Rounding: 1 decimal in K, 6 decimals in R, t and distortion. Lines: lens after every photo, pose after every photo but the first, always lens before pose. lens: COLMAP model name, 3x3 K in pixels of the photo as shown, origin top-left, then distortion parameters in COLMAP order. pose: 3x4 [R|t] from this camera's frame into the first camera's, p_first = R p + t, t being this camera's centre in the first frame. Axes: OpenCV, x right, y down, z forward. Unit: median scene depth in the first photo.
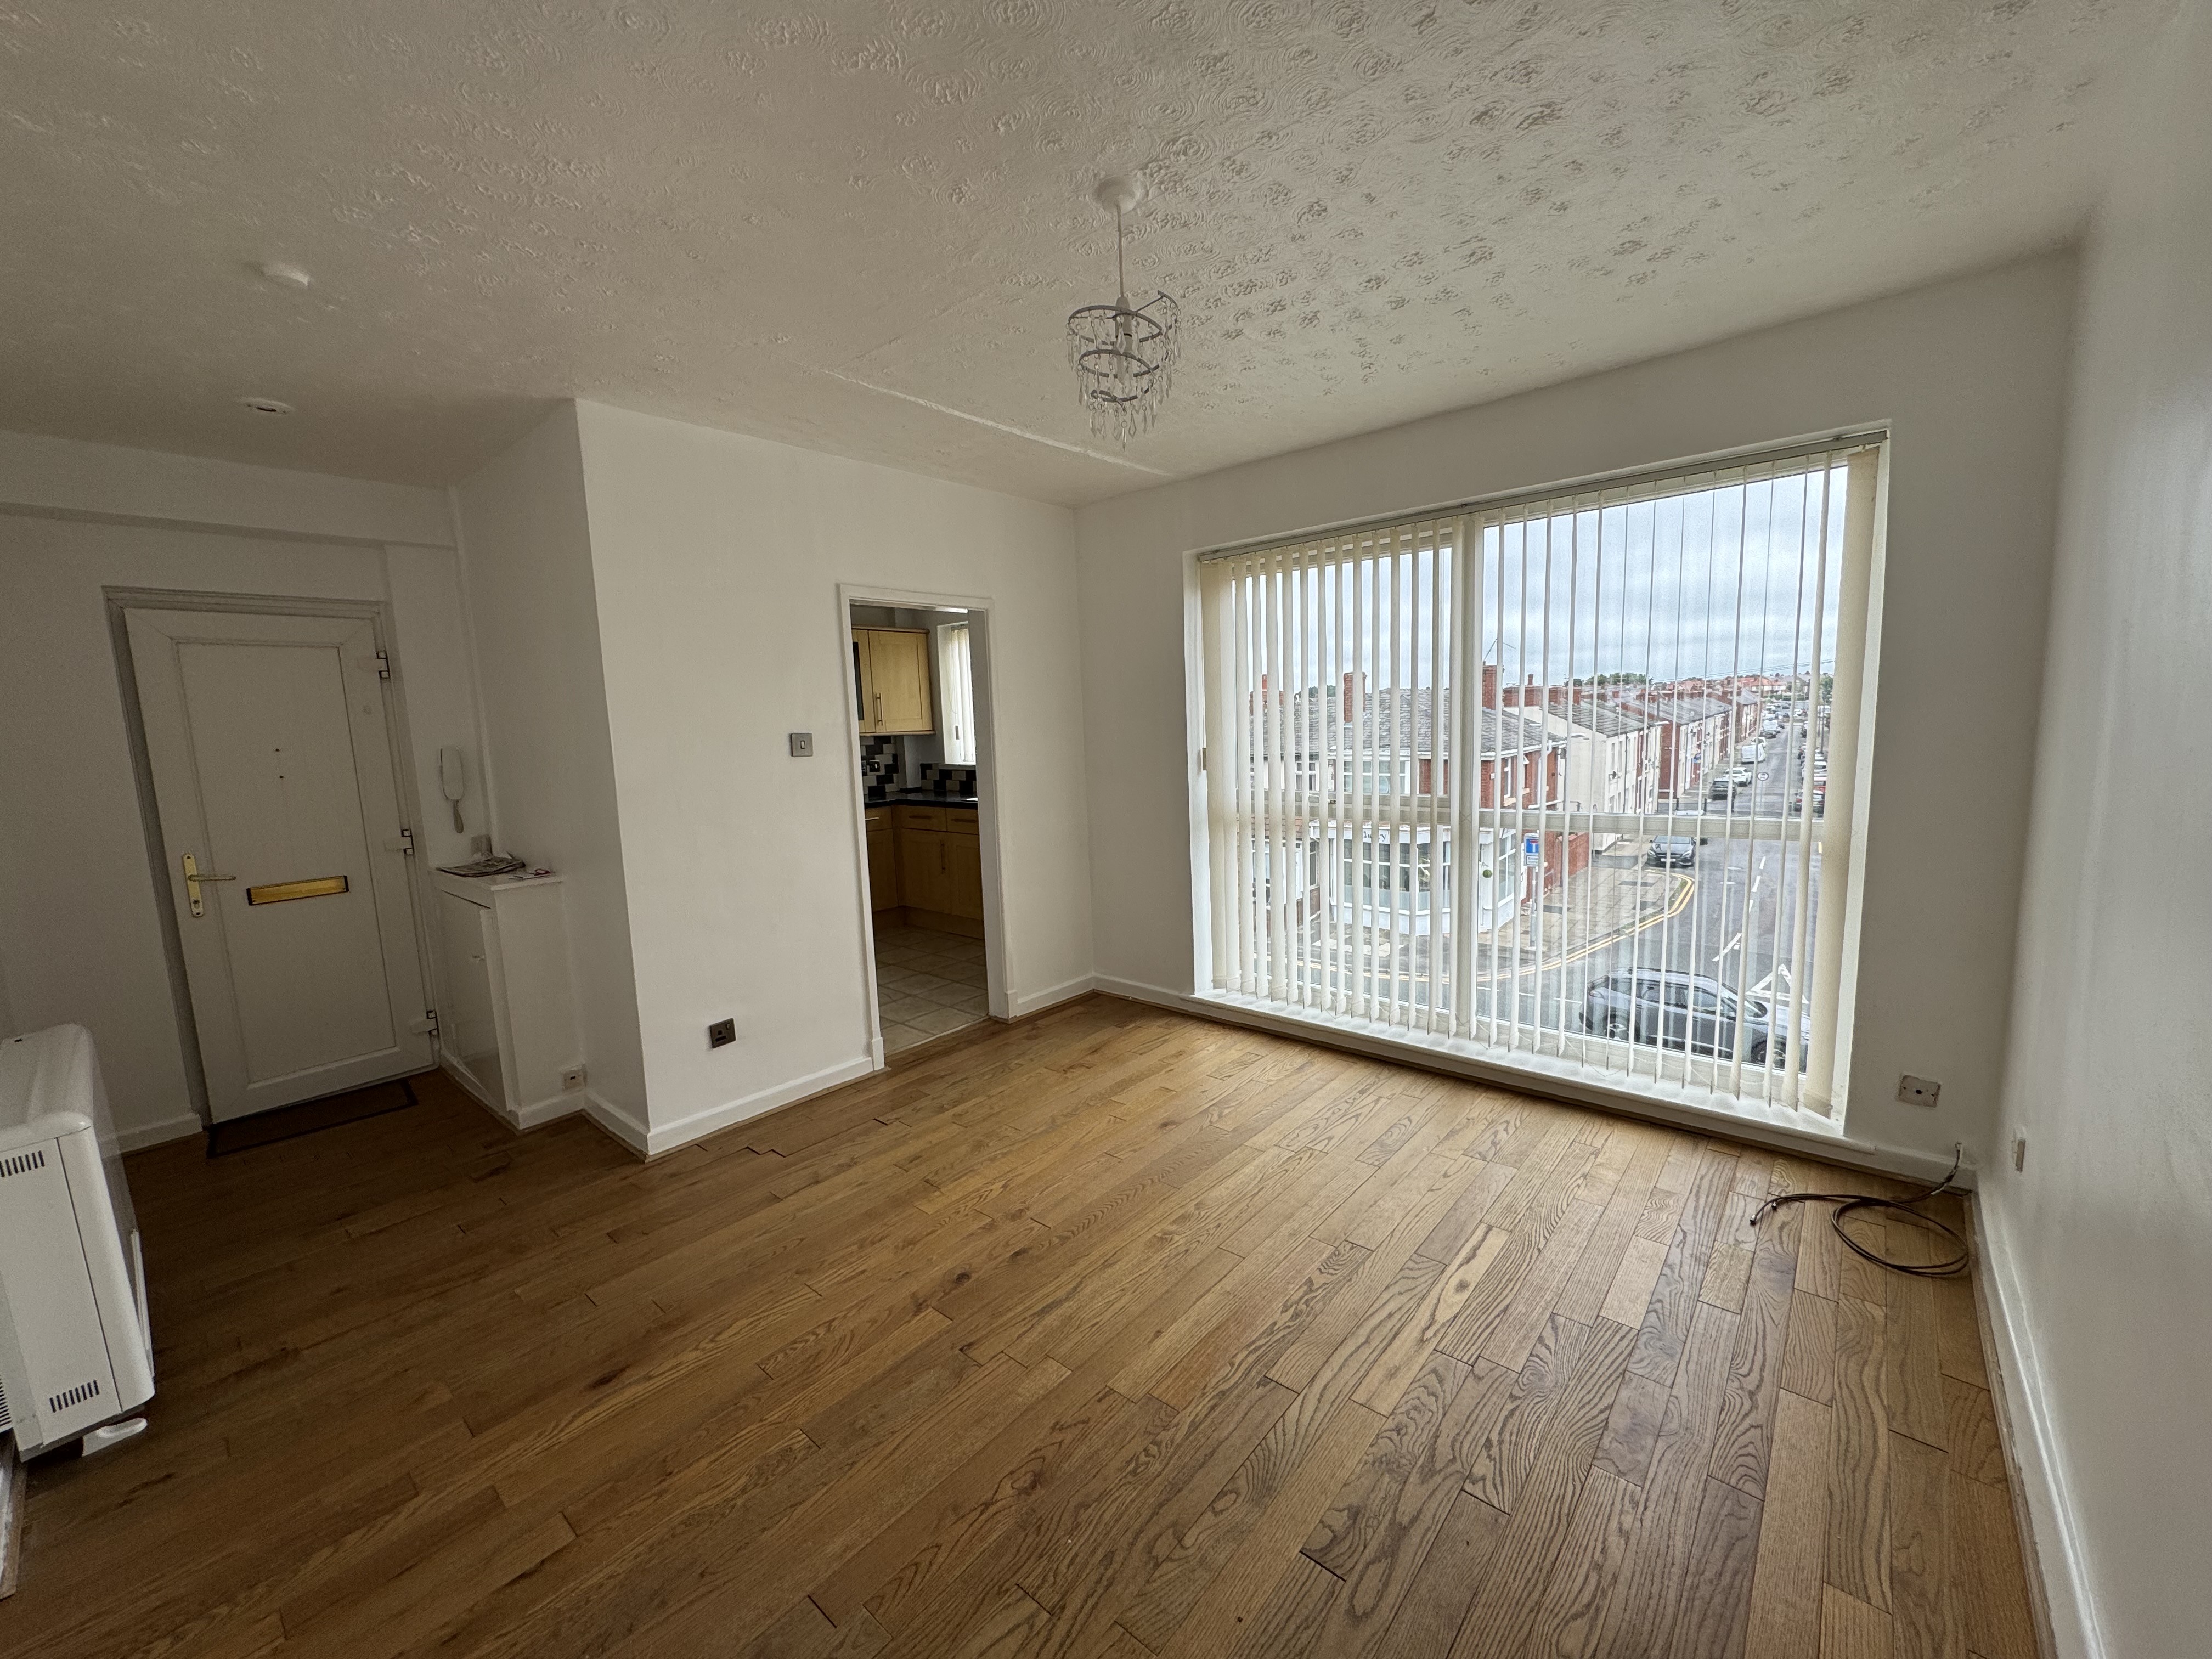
lens RADIAL K [[888.9, 0, 1108.0], [0, 888.9, 834.2], [0, 0, 1]] dist [-0.003412, -0.000063]
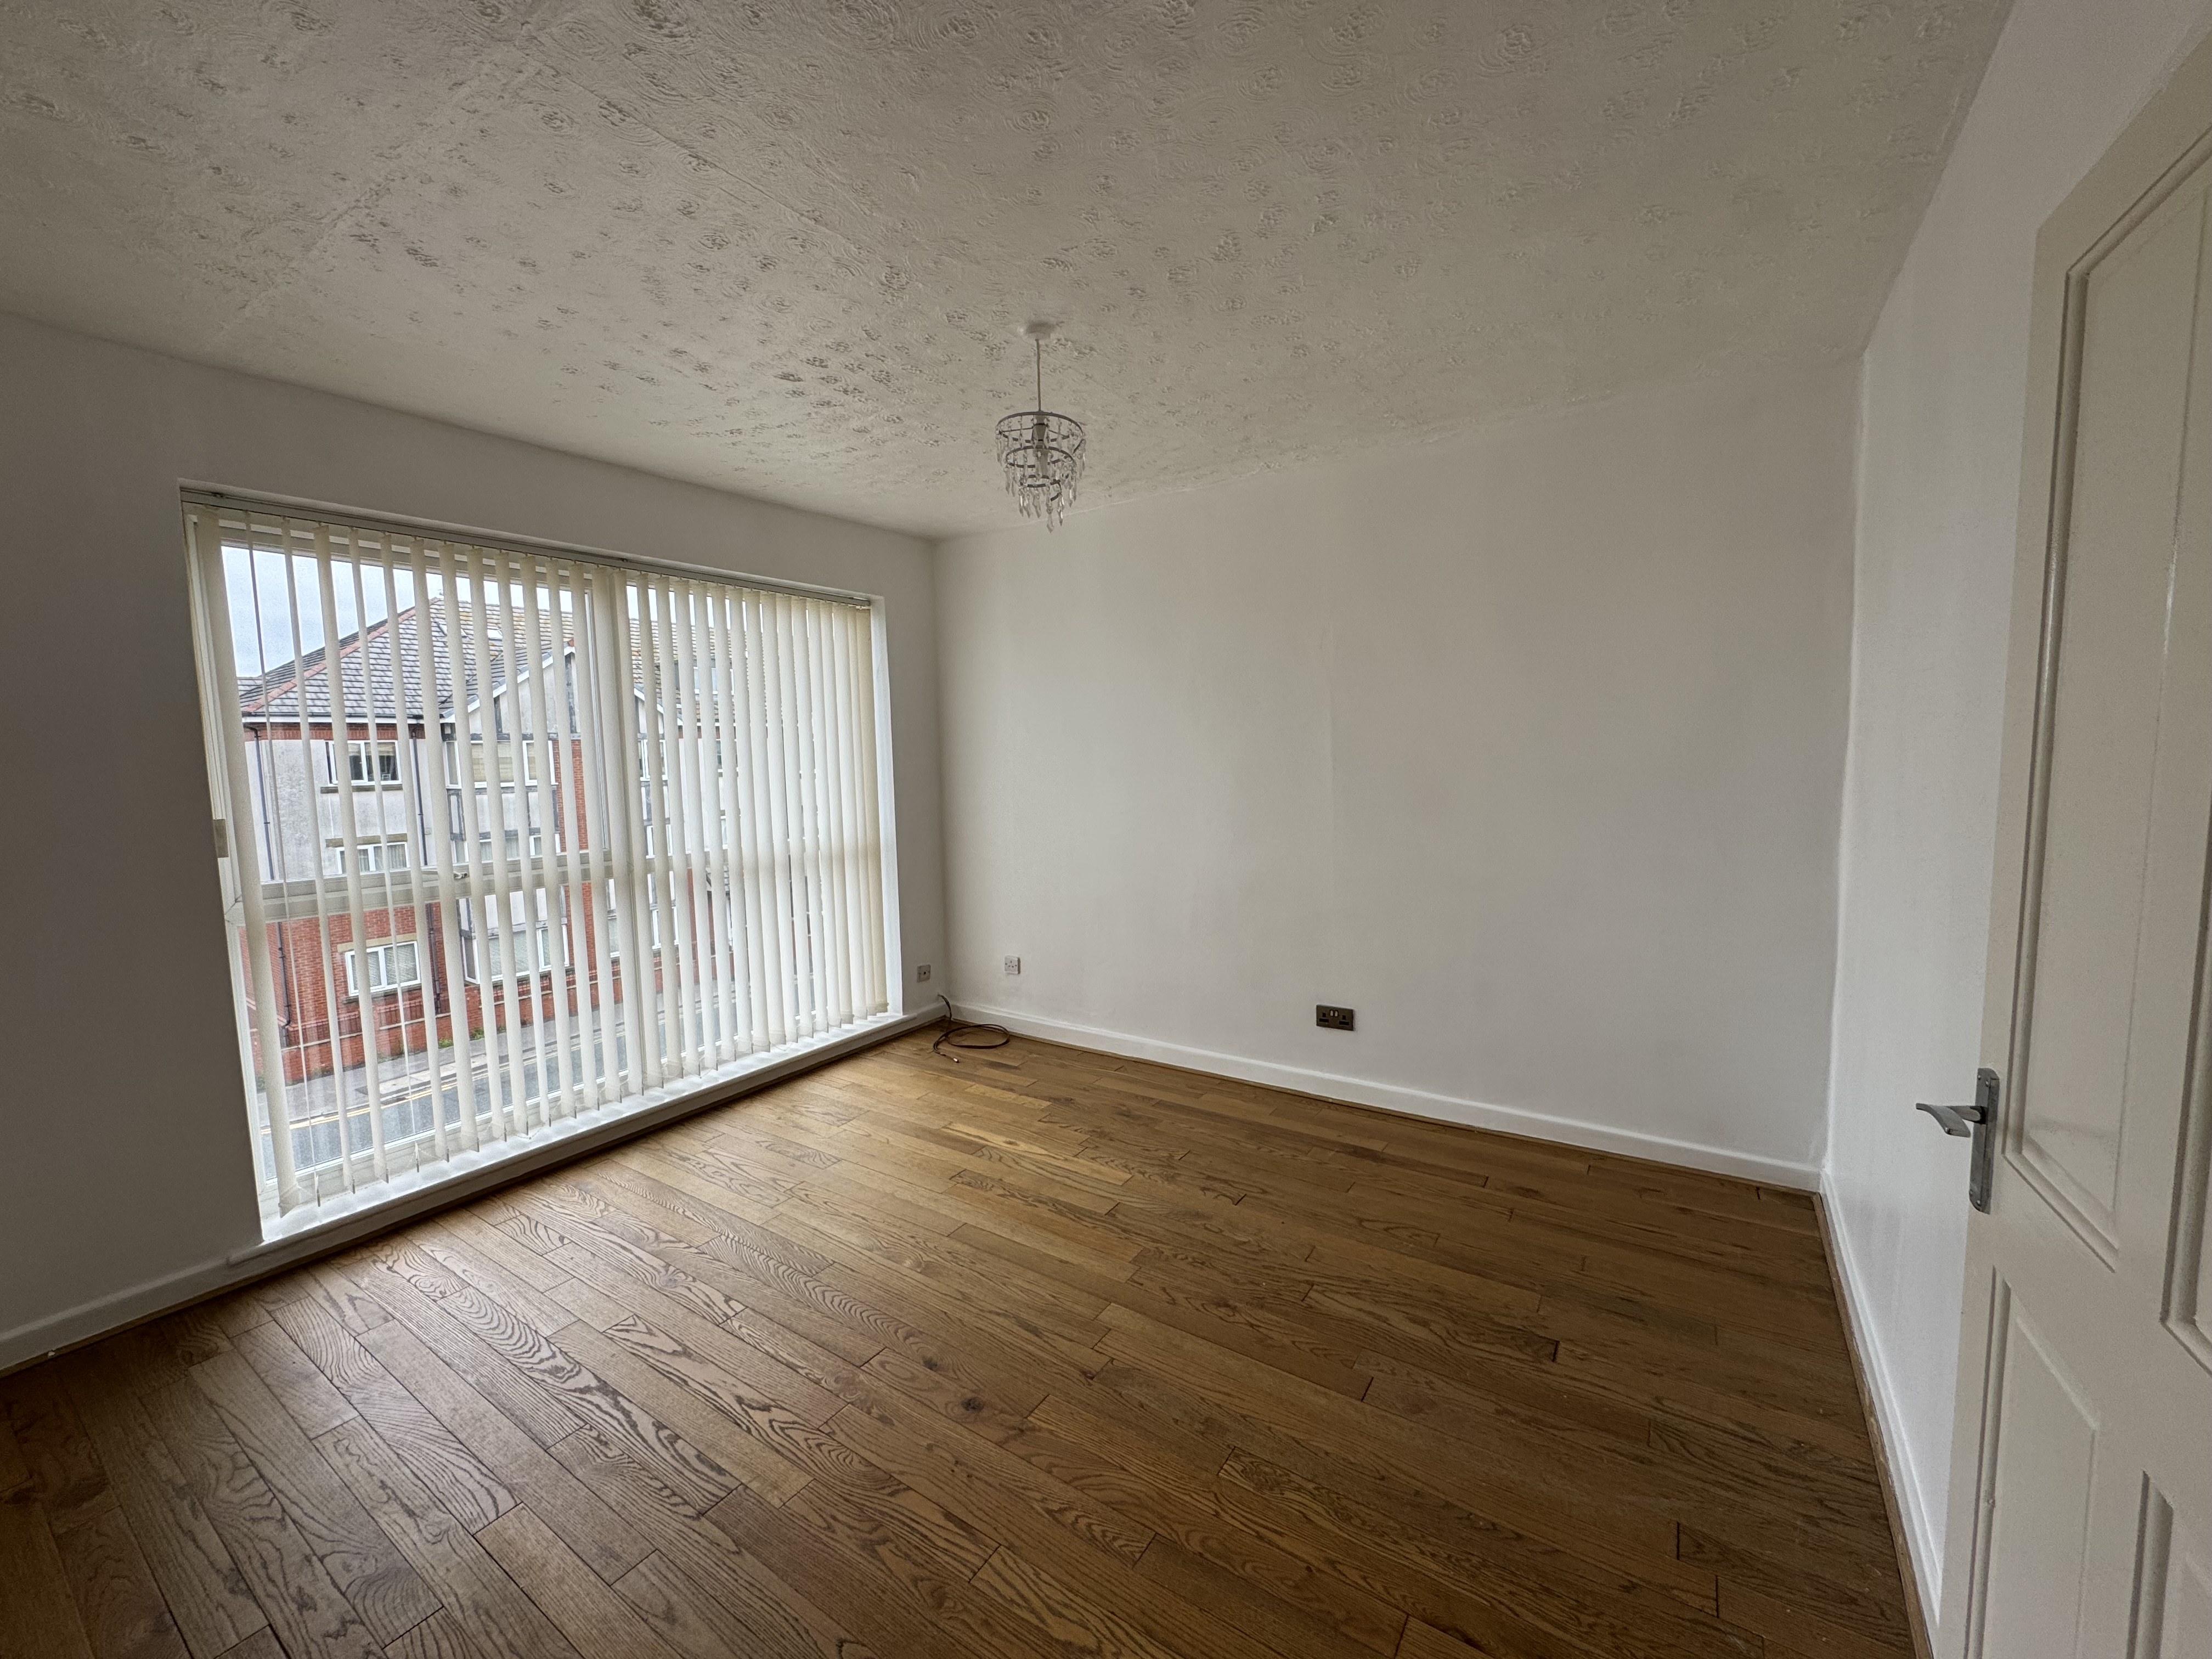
lens RADIAL K [[888.9, 0, 1108.0], [0, 888.9, 834.2], [0, 0, 1]] dist [-0.003412, -0.000063]
pose [[-0.142462, -0.054392, 0.988305, -0.929045], [0.152621, 0.985341, 0.076229, -0.070570], [-0.977963, 0.161696, -0.132072, 0.852894]]
